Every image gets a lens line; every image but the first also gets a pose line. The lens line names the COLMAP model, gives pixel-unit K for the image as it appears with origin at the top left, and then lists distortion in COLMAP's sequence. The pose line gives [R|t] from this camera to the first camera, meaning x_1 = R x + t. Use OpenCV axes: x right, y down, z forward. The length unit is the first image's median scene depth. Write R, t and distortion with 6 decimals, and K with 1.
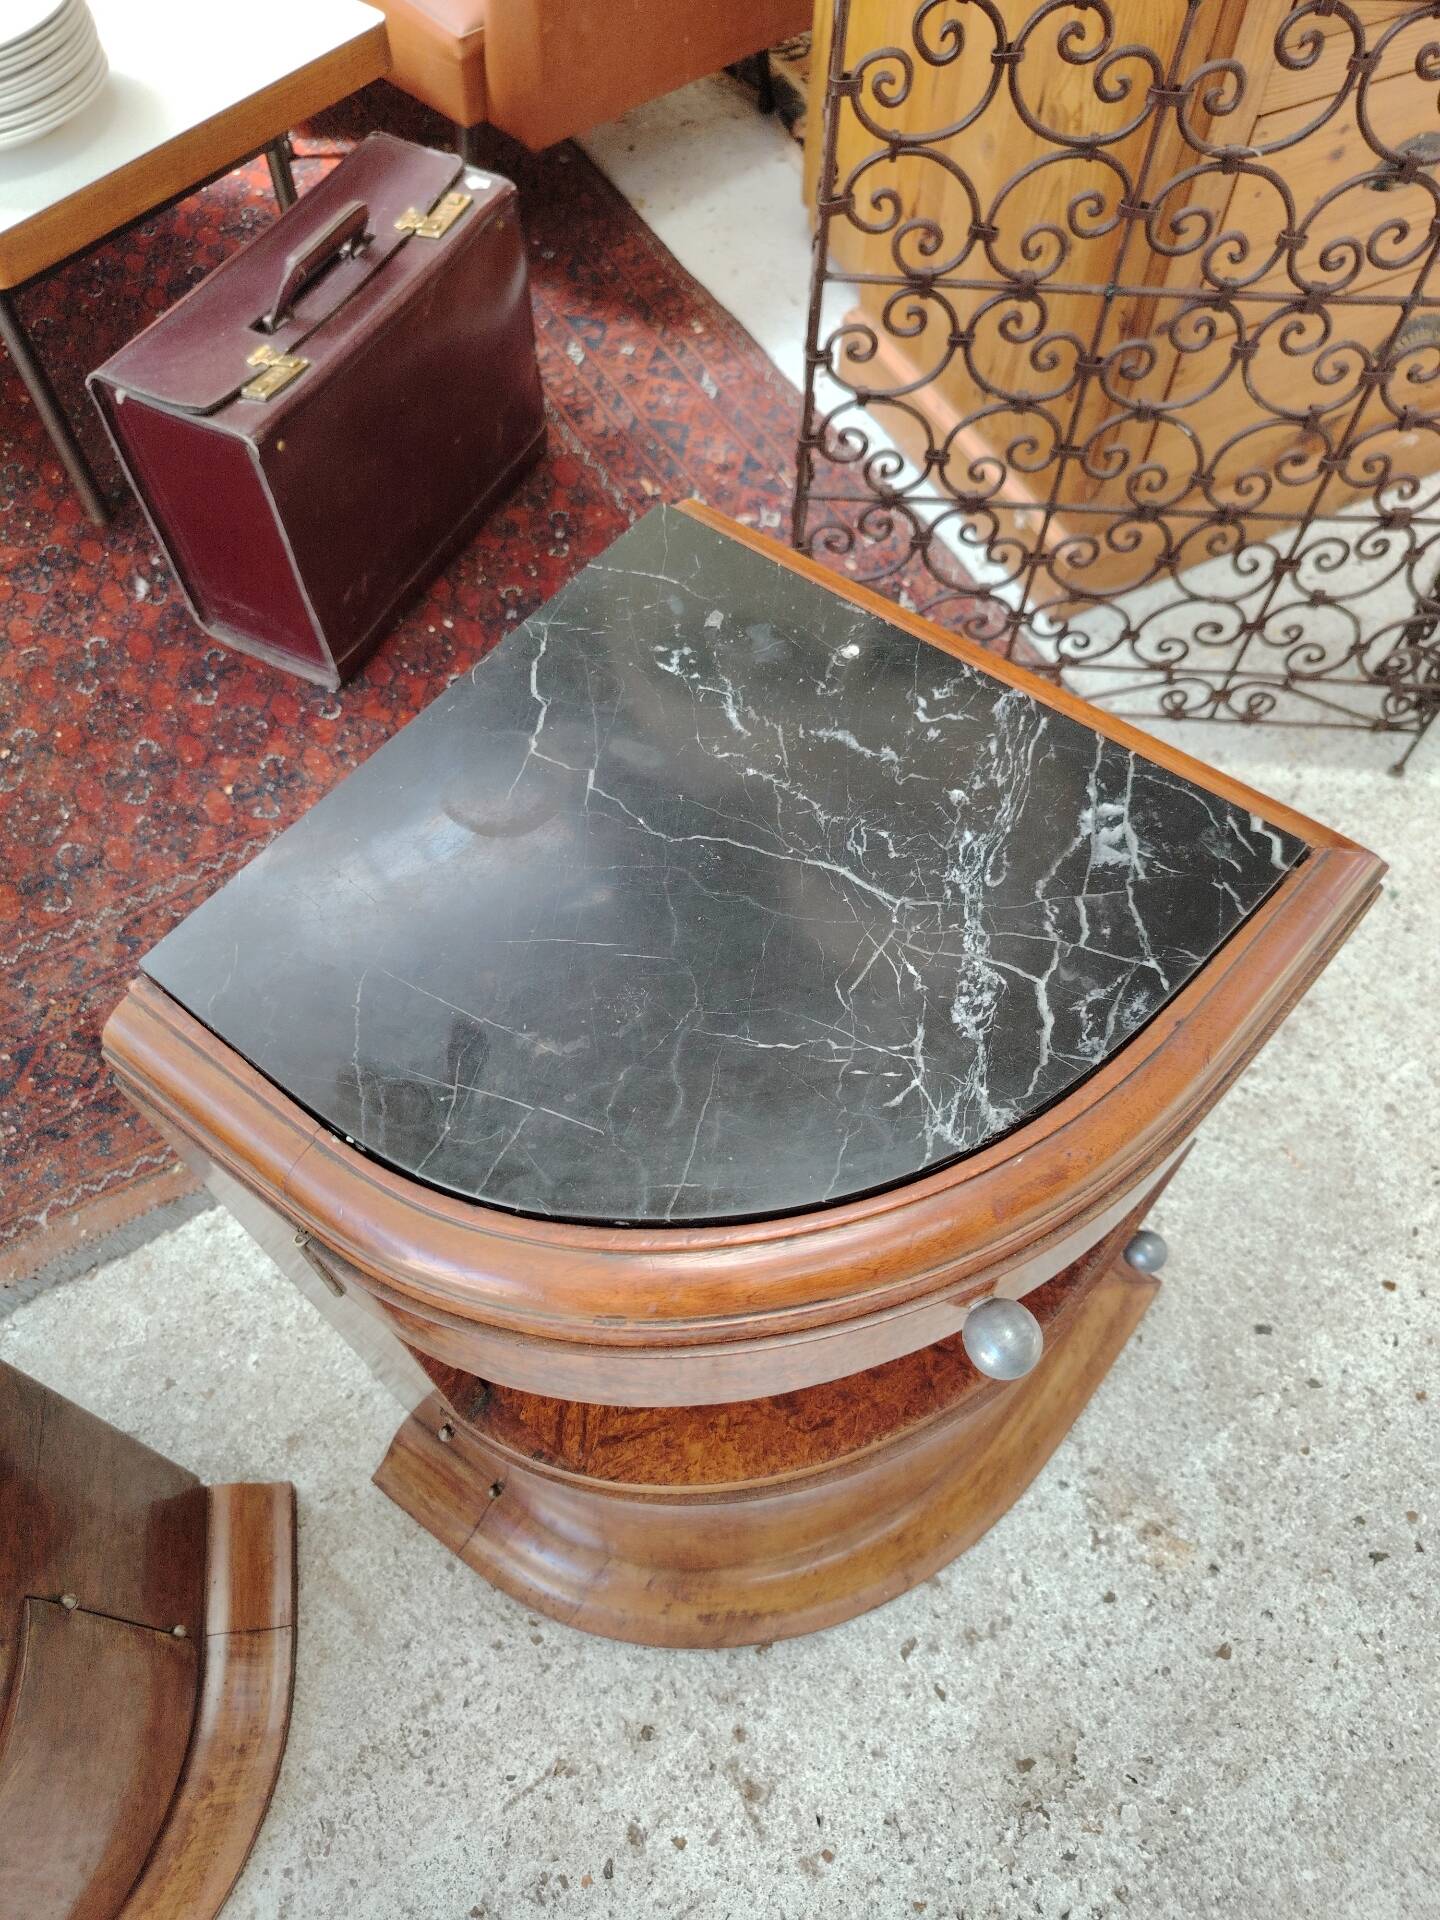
lens RADIAL K [[1351.1, 0, 722.9], [0, 1351.1, 955.1], [0, 0, 1]] dist [0.002400, -0.003837]
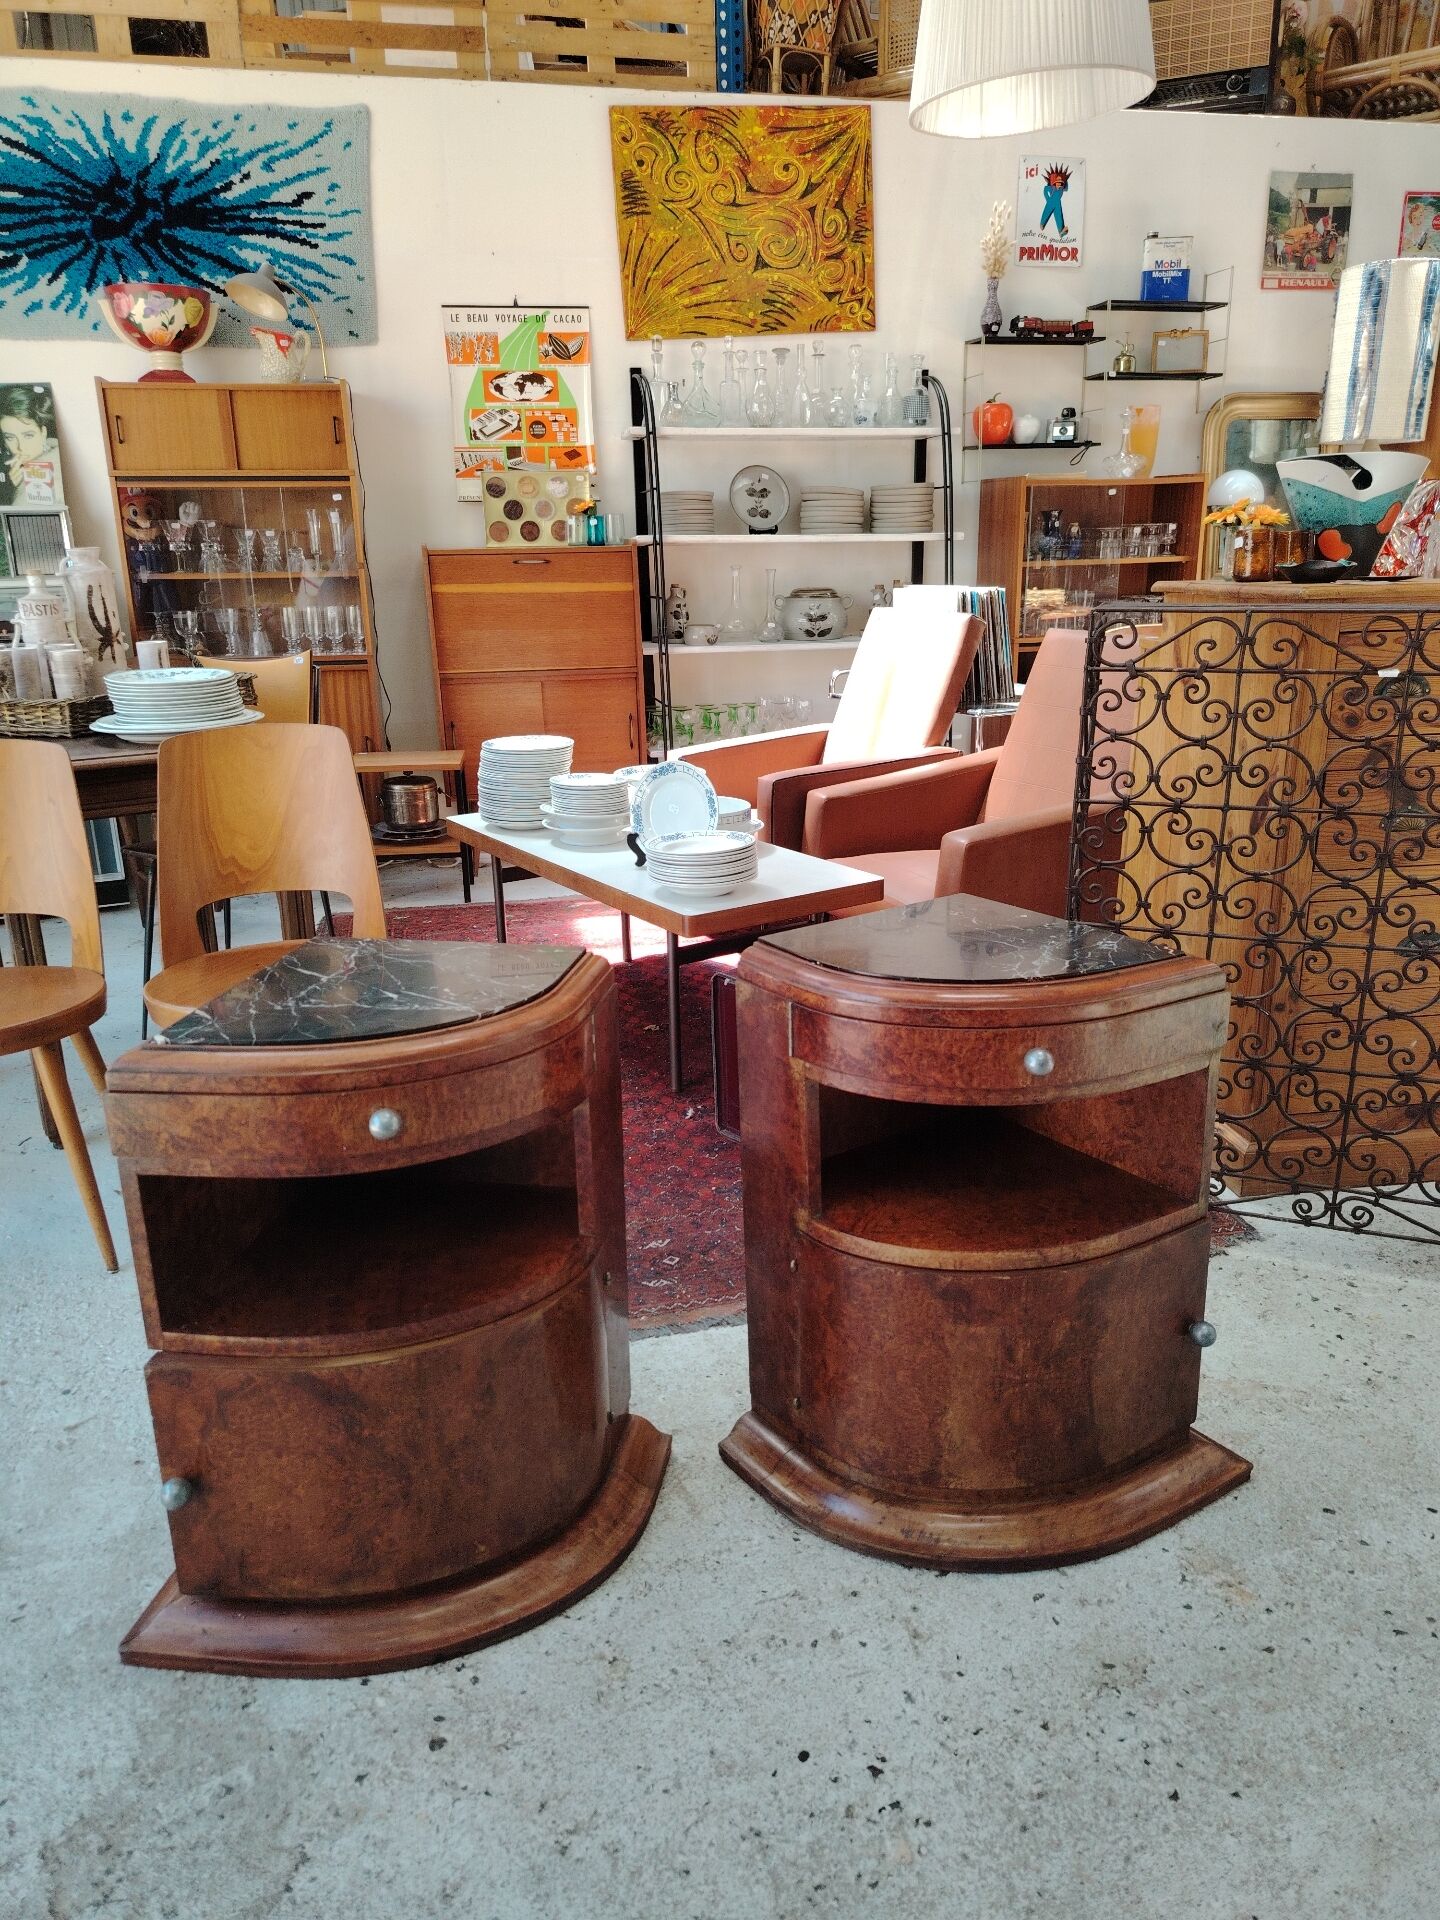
lens RADIAL K [[1351.1, 0, 722.9], [0, 1351.1, 955.1], [0, 0, 1]] dist [0.002400, -0.003837]
pose [[0.947939, 0.069490, -0.310779, 0.215032], [-0.260154, 0.731820, -0.629888, 0.992709], [0.183663, 0.677946, 0.711799, -0.570756]]
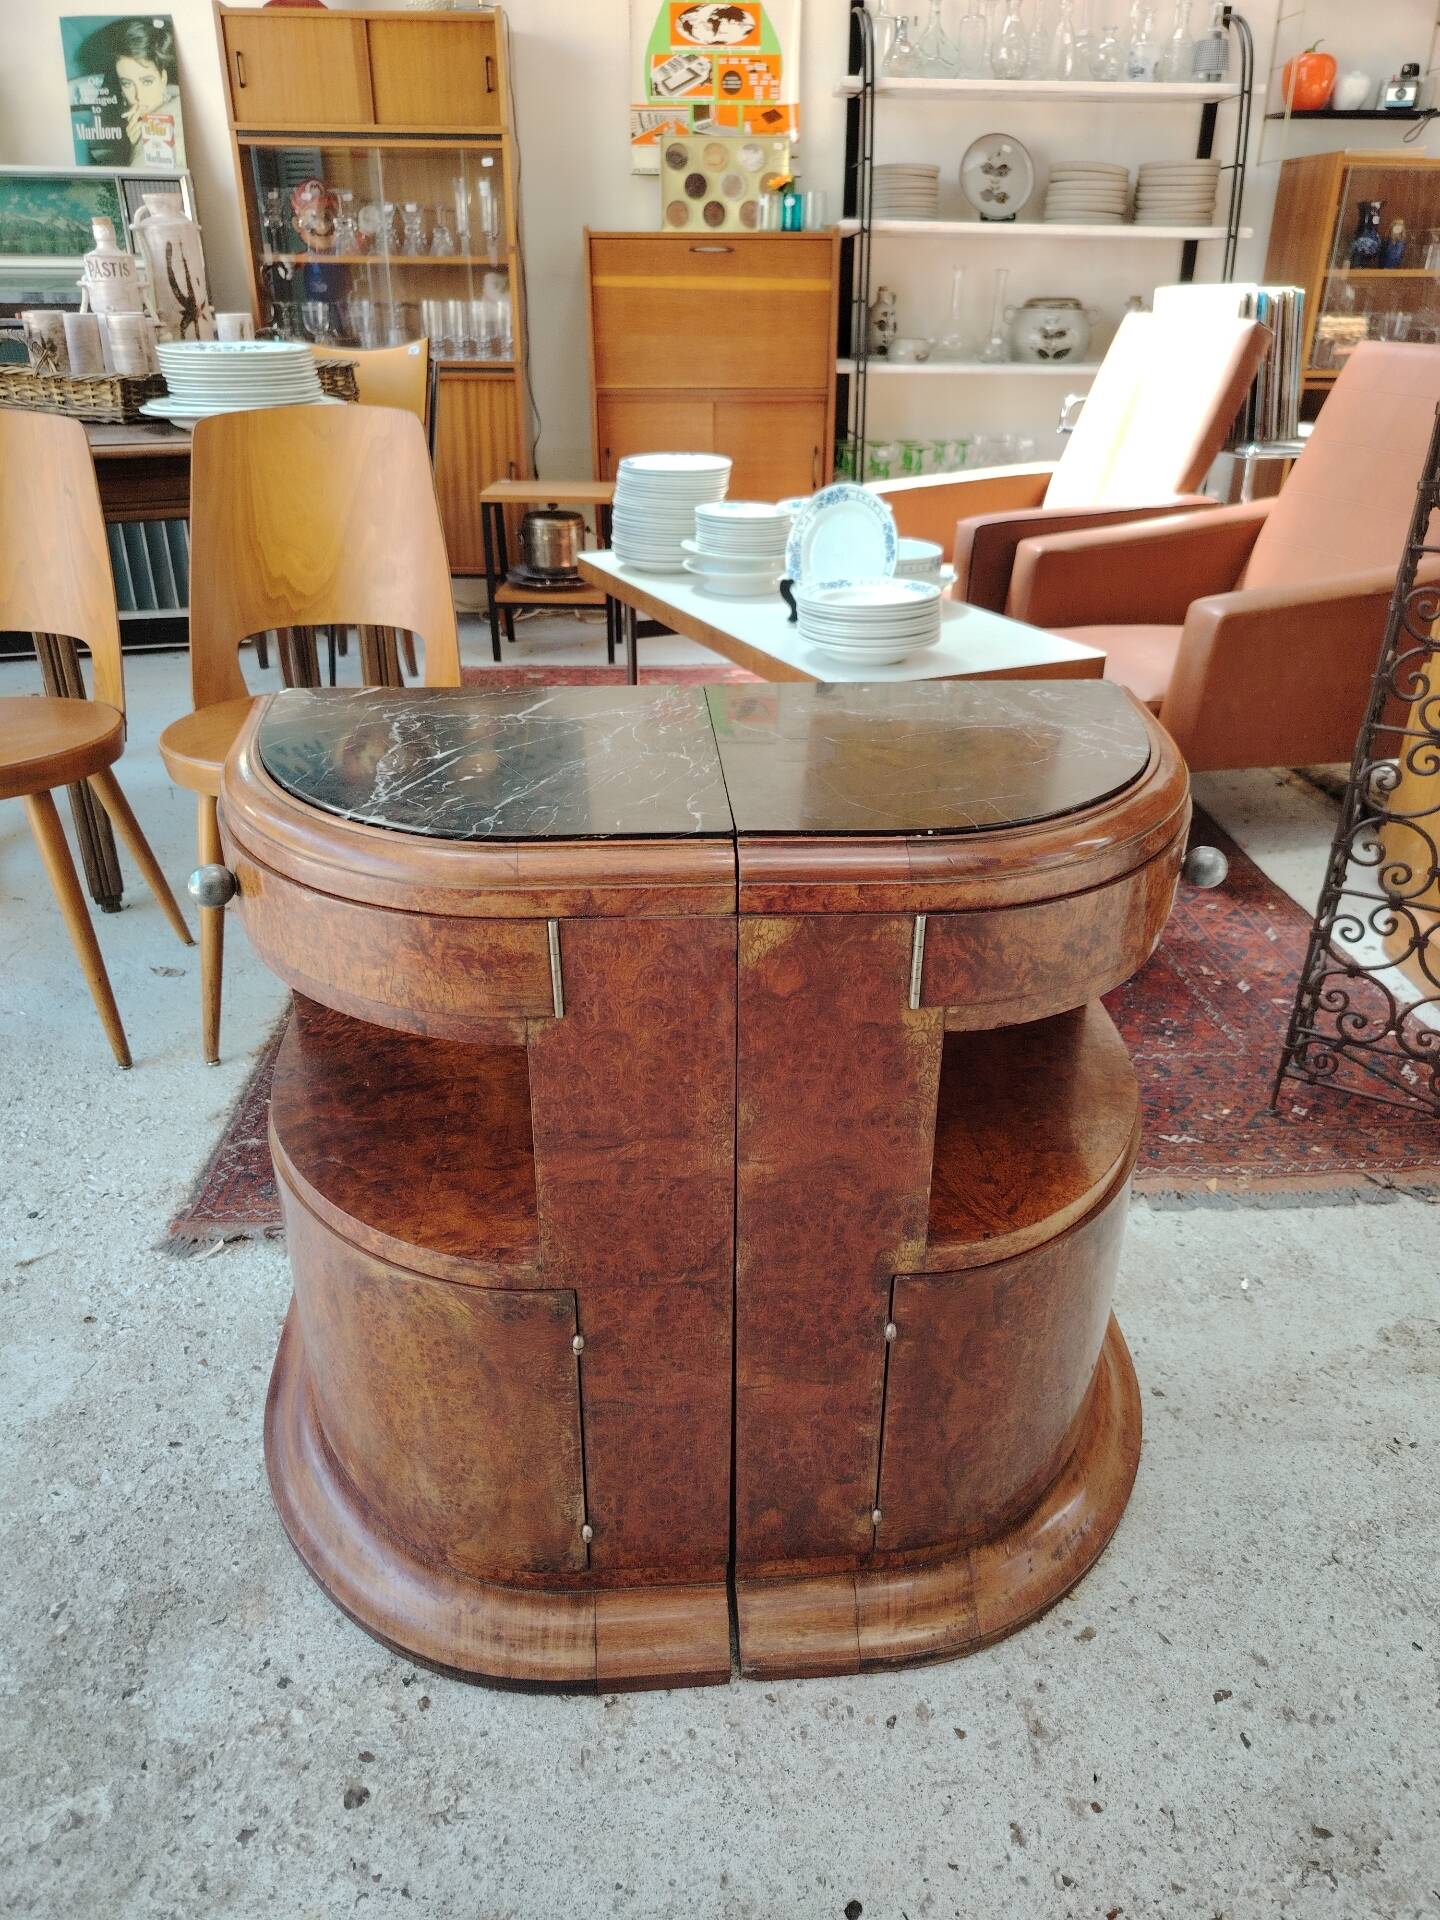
lens RADIAL K [[1358.2, 0, 723.9], [0, 1358.2, 958.0], [0, 0, 1]] dist [0.001817, -0.003324]
pose [[0.887929, 0.200110, -0.414172, 0.113313], [-0.394782, 0.793642, -0.462904, 0.678170], [0.236073, 0.574533, 0.783697, -0.216672]]
